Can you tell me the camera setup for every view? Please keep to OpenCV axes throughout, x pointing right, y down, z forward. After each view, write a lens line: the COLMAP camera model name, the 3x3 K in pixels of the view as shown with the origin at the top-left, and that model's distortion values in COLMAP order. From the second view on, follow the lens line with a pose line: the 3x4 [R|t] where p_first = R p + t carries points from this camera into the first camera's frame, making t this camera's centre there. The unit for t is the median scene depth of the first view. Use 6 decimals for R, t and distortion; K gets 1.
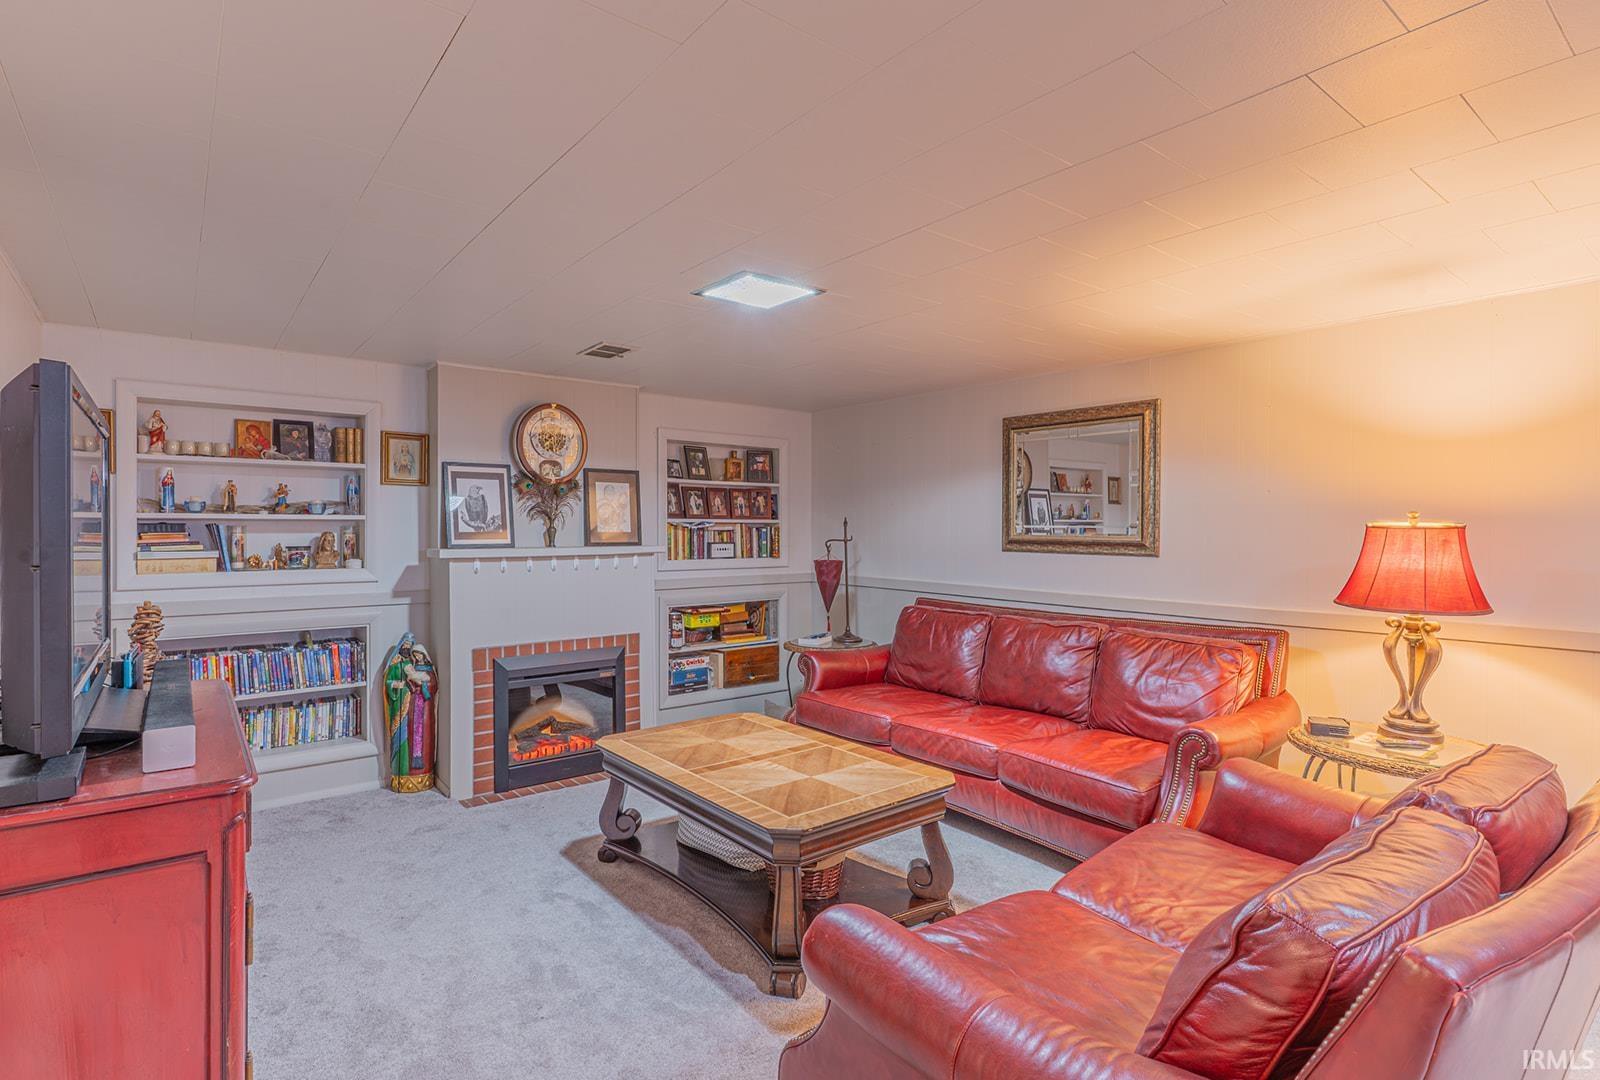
lens RADIAL K [[798.5, 0, 799.0], [0, 798.5, 540.4], [0, 0, 1]] dist [0.000722, -0.000152]
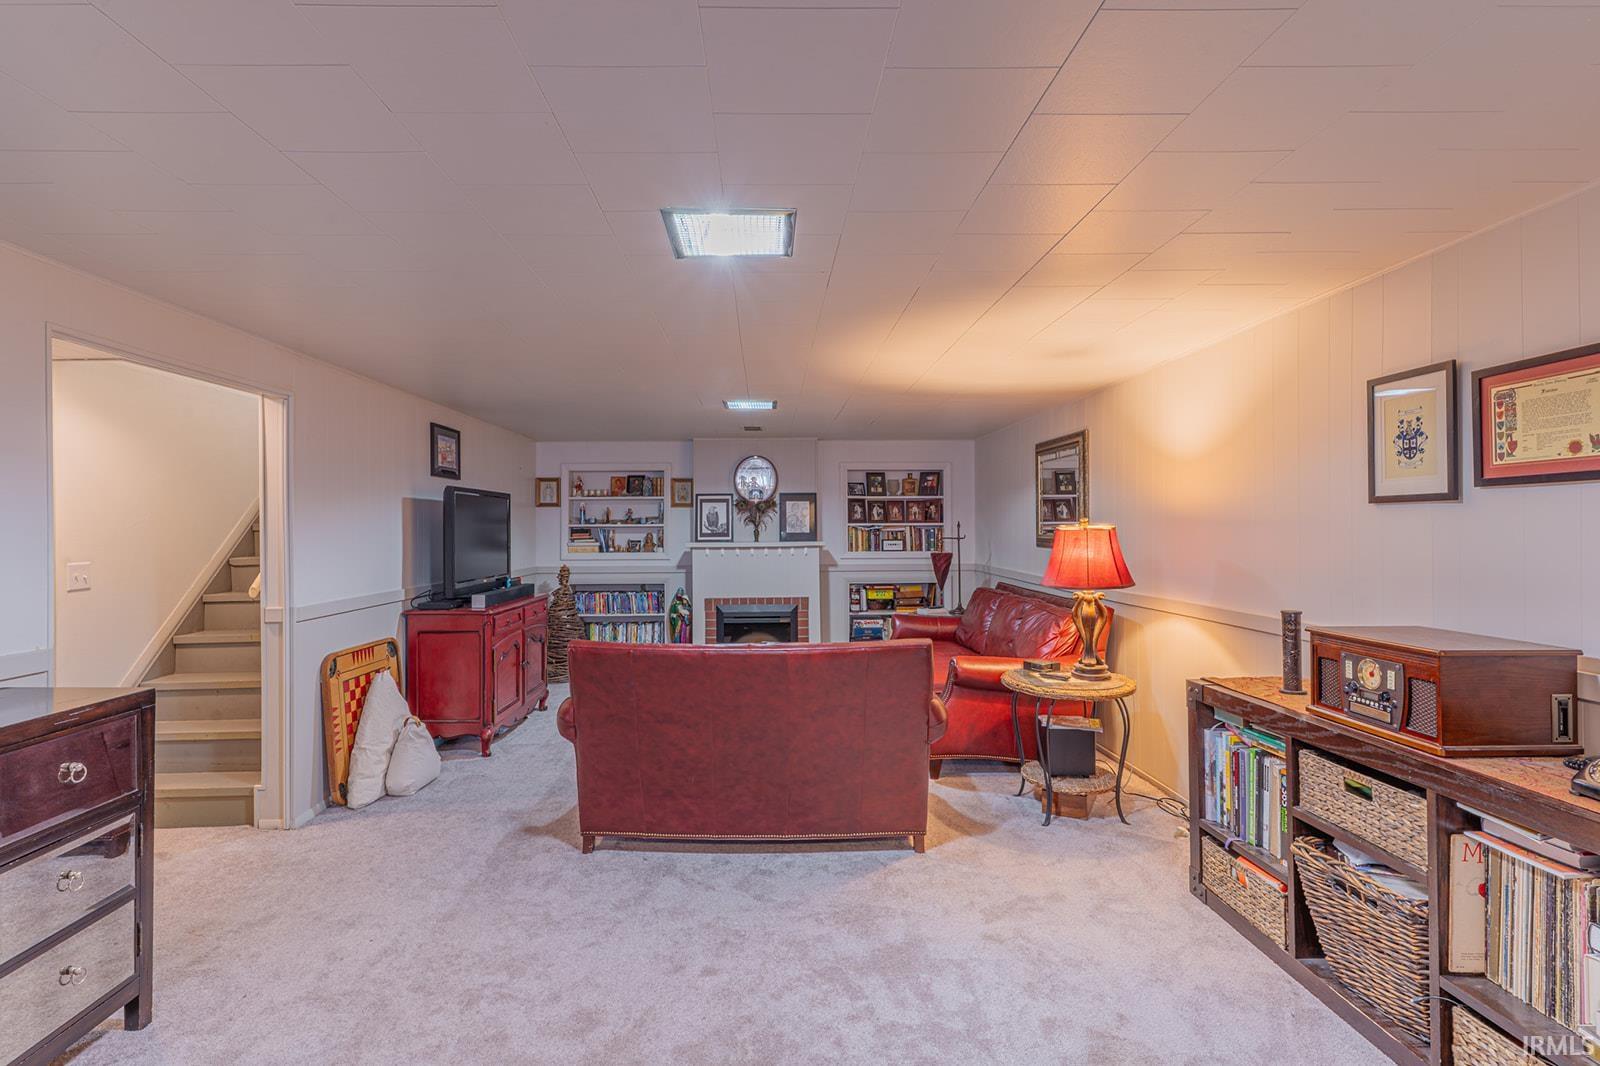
lens RADIAL K [[798.5, 0, 799.5], [0, 798.5, 526.0], [0, 0, 1]] dist [0.000722, -0.000152]
pose [[0.800883, -0.007157, -0.598778, 0.756917], [-0.002696, 0.999875, -0.015557, 0.001179], [0.598814, 0.014074, 0.800764, -0.278991]]
